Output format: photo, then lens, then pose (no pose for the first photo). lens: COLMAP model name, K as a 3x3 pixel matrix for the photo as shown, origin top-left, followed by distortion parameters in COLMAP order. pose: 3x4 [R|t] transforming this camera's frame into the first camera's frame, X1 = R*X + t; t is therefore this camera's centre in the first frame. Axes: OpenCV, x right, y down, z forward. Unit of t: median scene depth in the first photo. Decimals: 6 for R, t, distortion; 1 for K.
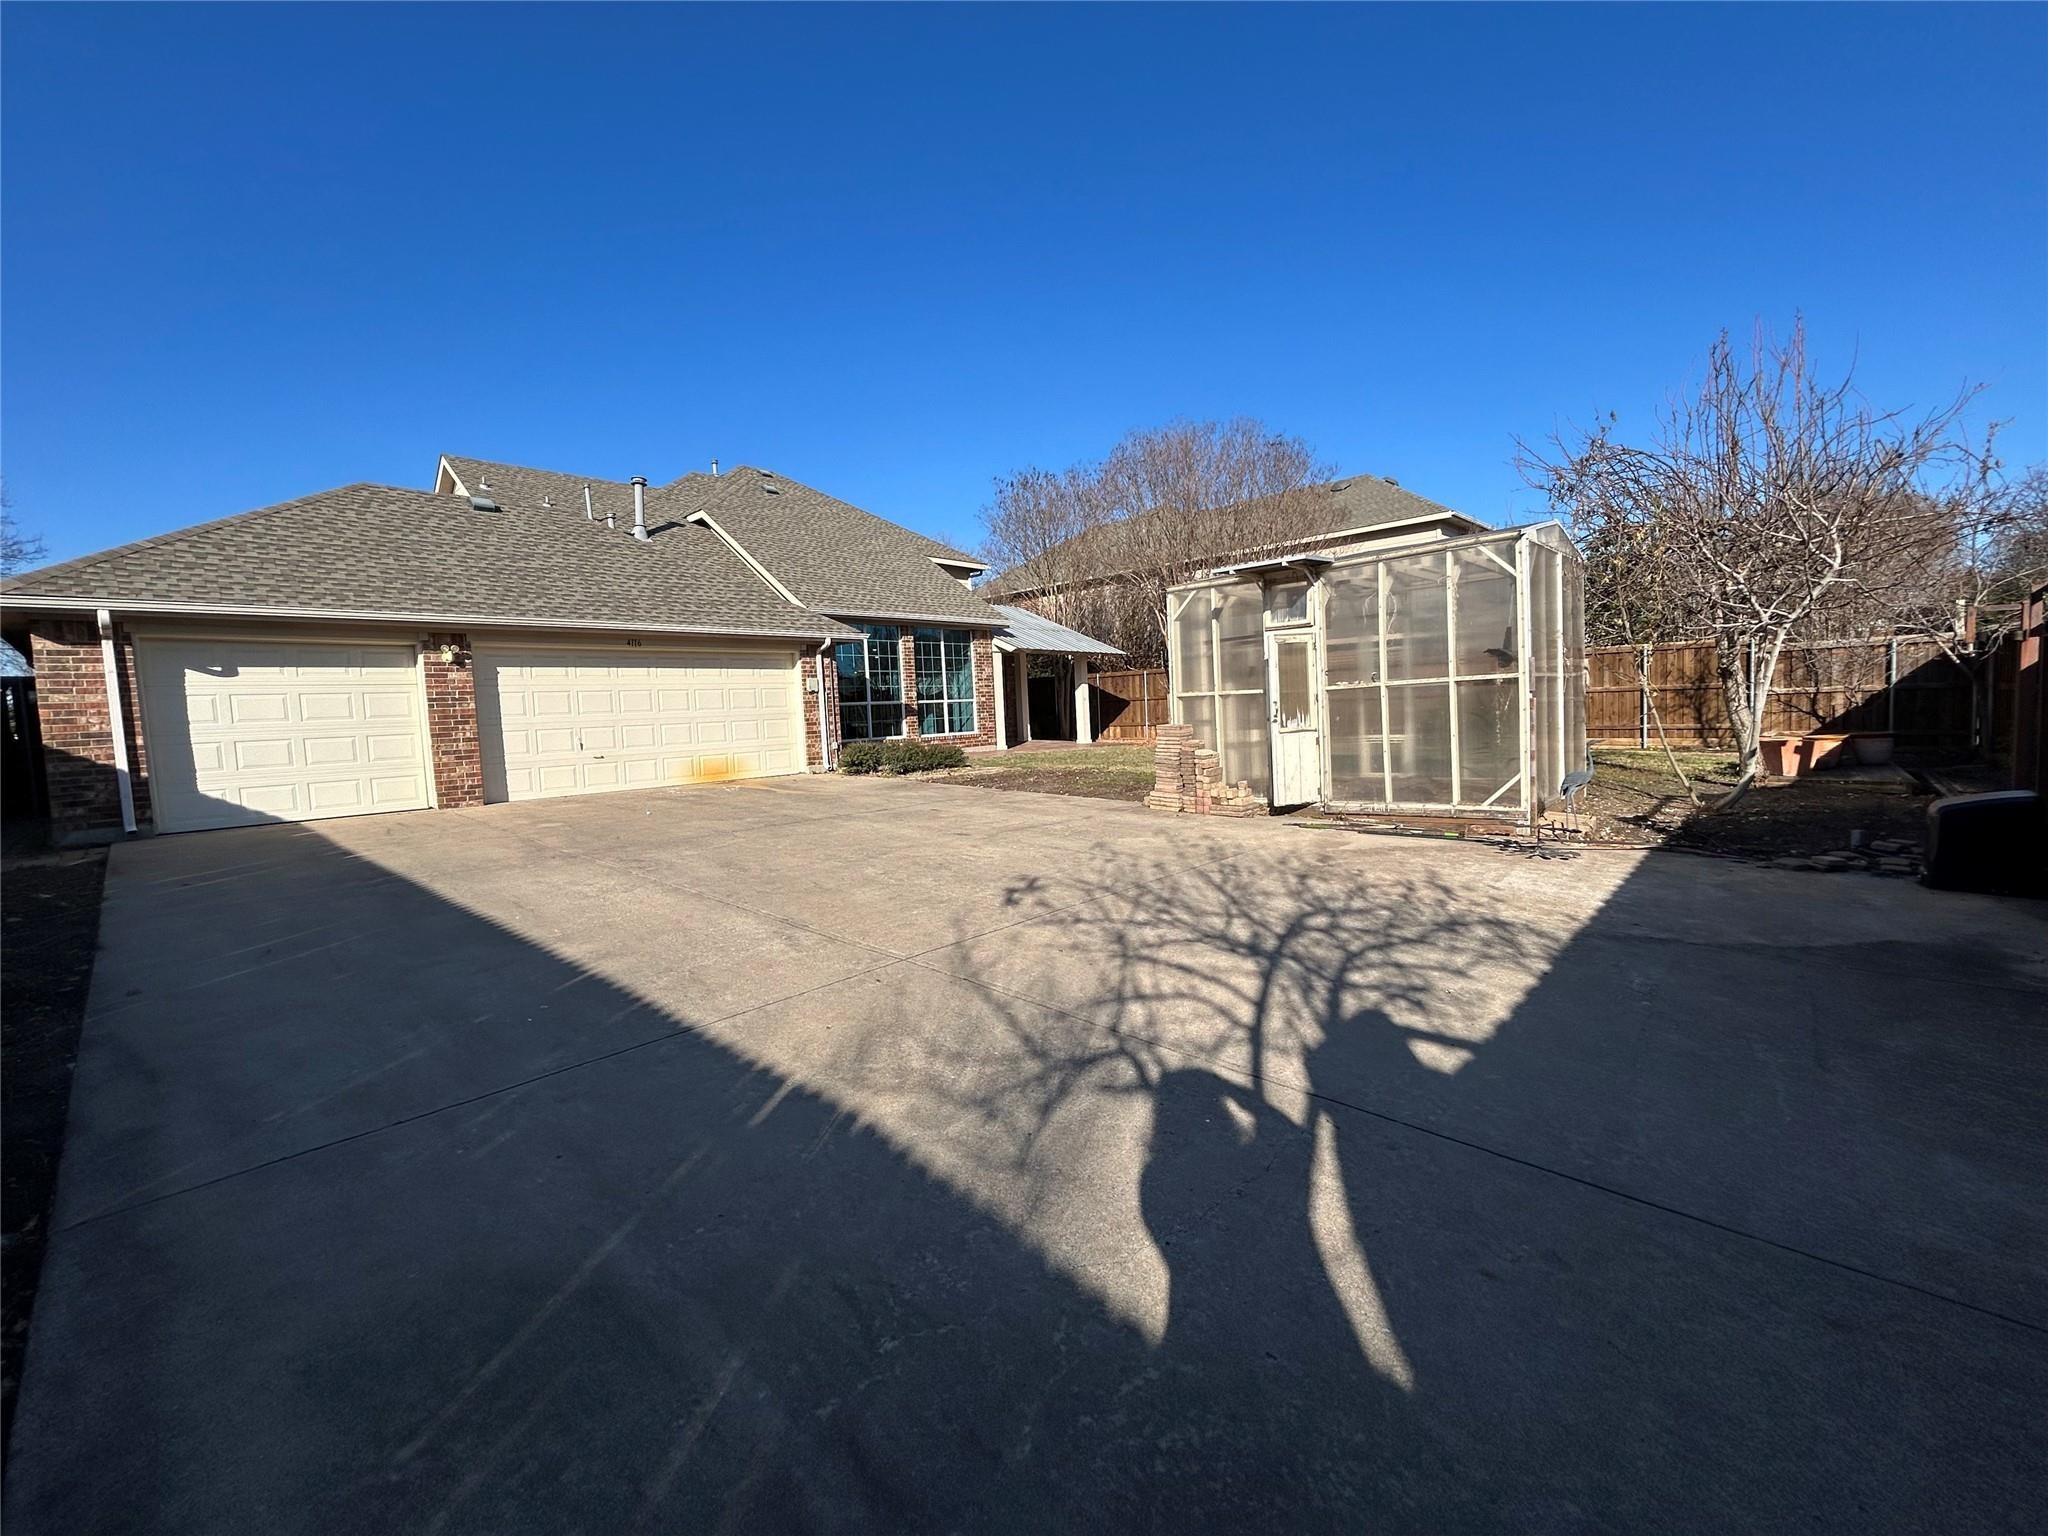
lens RADIAL K [[825.9, 0, 1018.8], [0, 825.9, 763.3], [0, 0, 1]] dist [-0.001313, 0.000121]
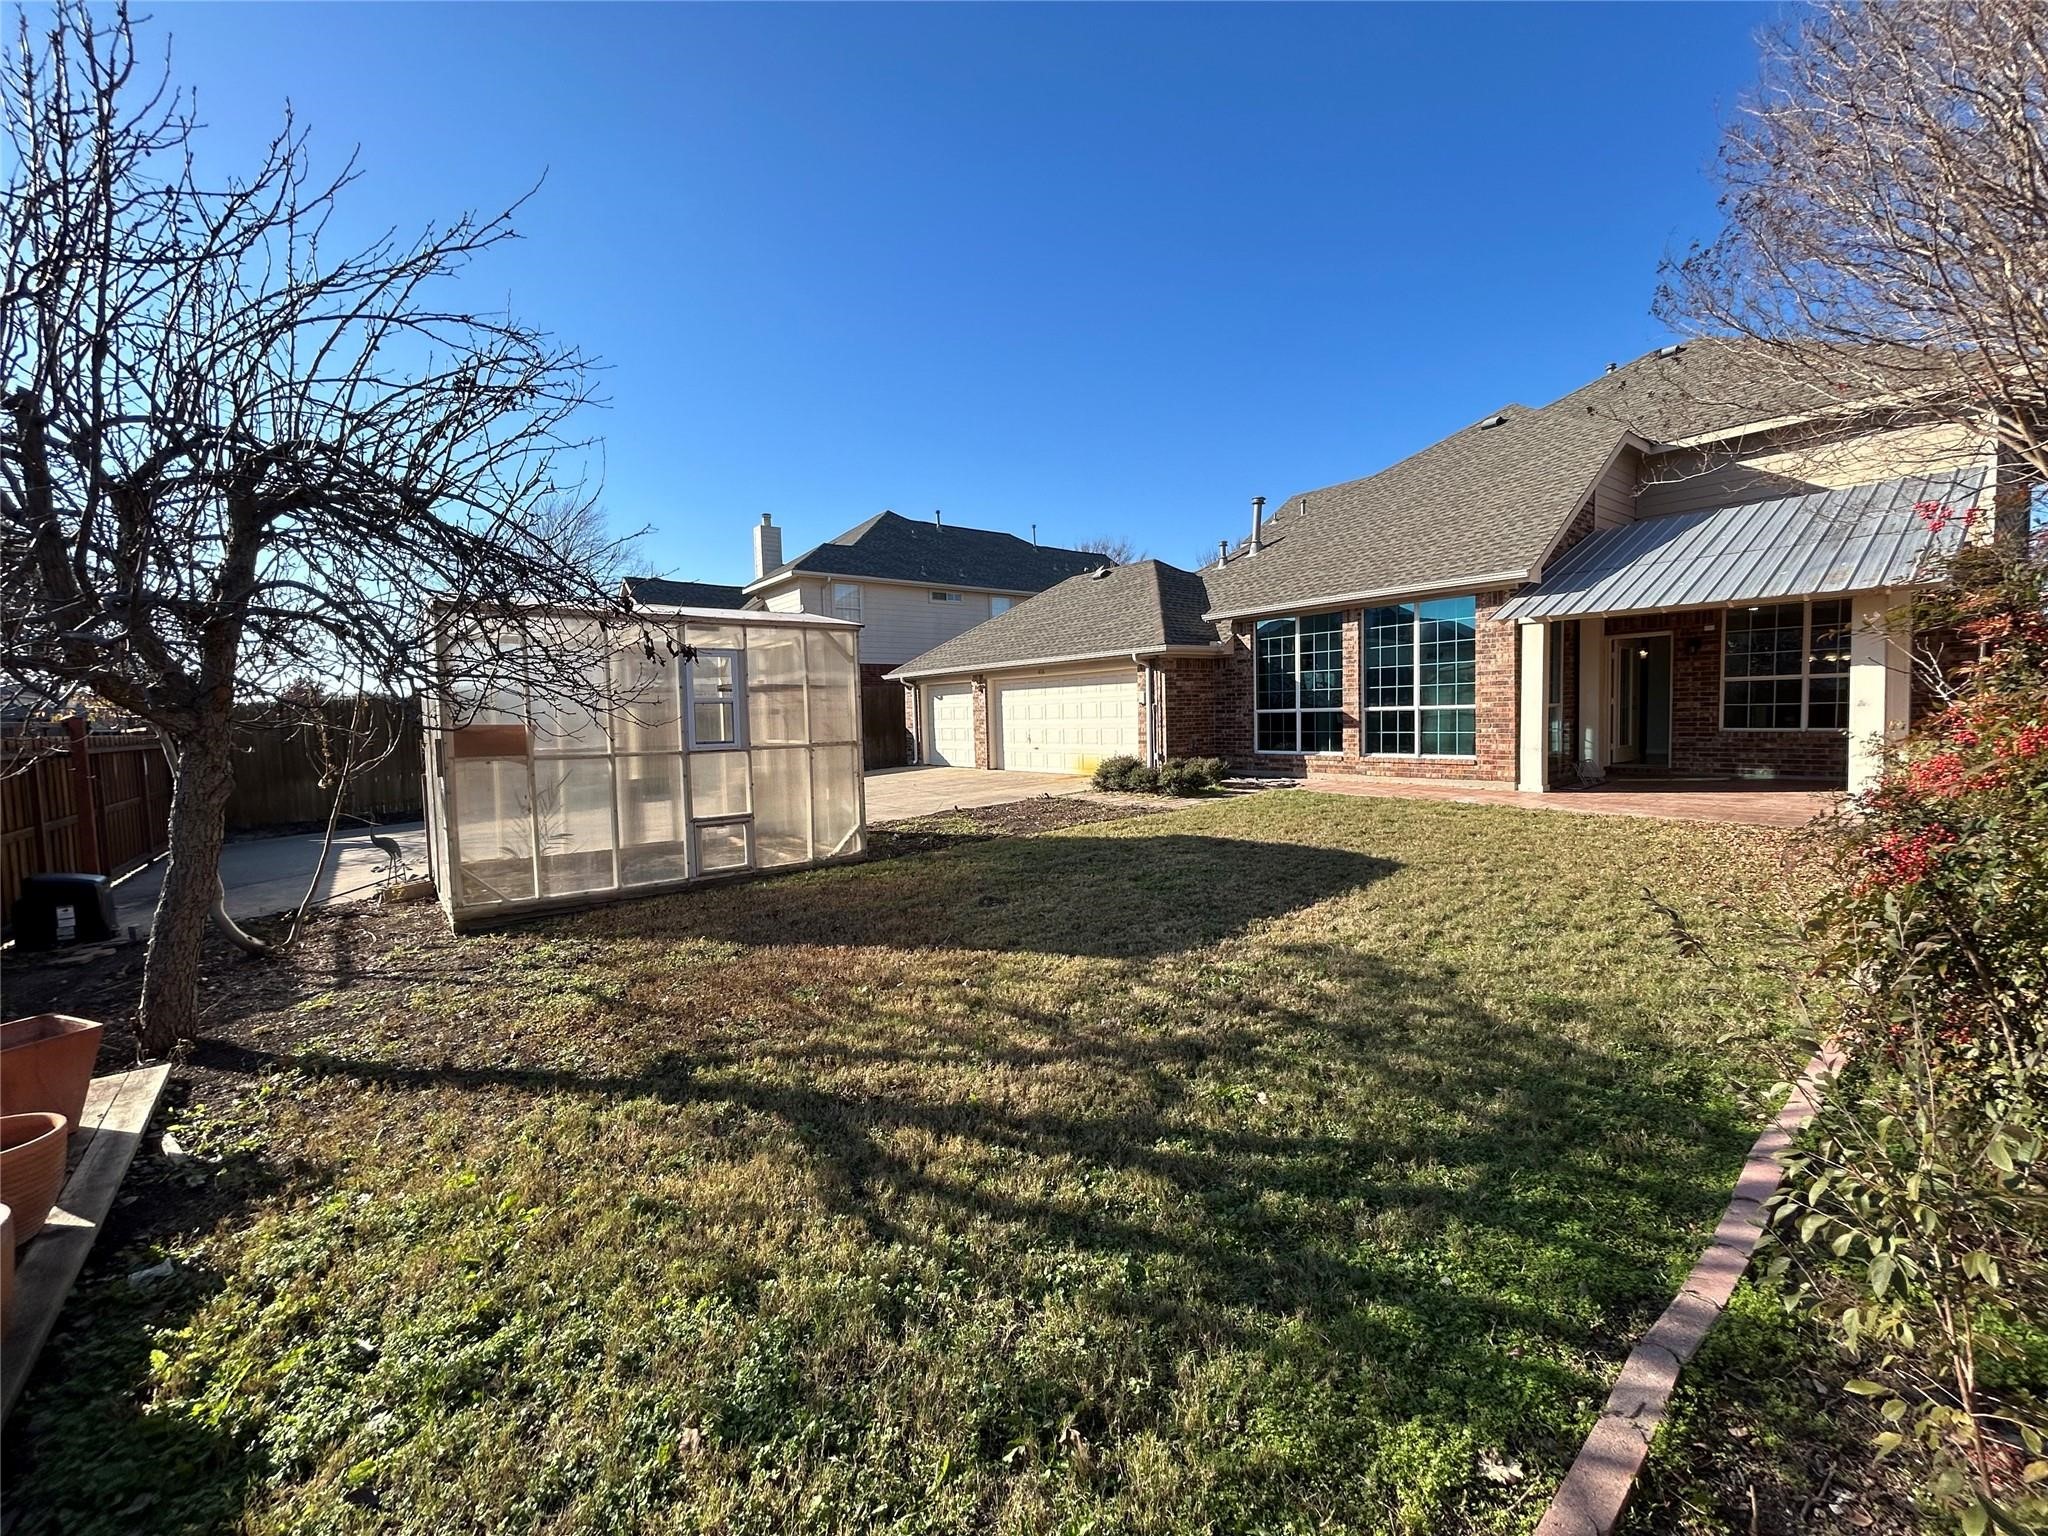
lens RADIAL K [[825.9, 0, 1018.8], [0, 825.9, 763.3], [0, 0, 1]] dist [-0.001313, 0.000121]
pose [[-0.151102, 0.095612, -0.983883, 0.700551], [-0.037716, 0.994029, 0.102390, -0.094659], [0.987798, 0.052580, -0.146593, 0.846540]]
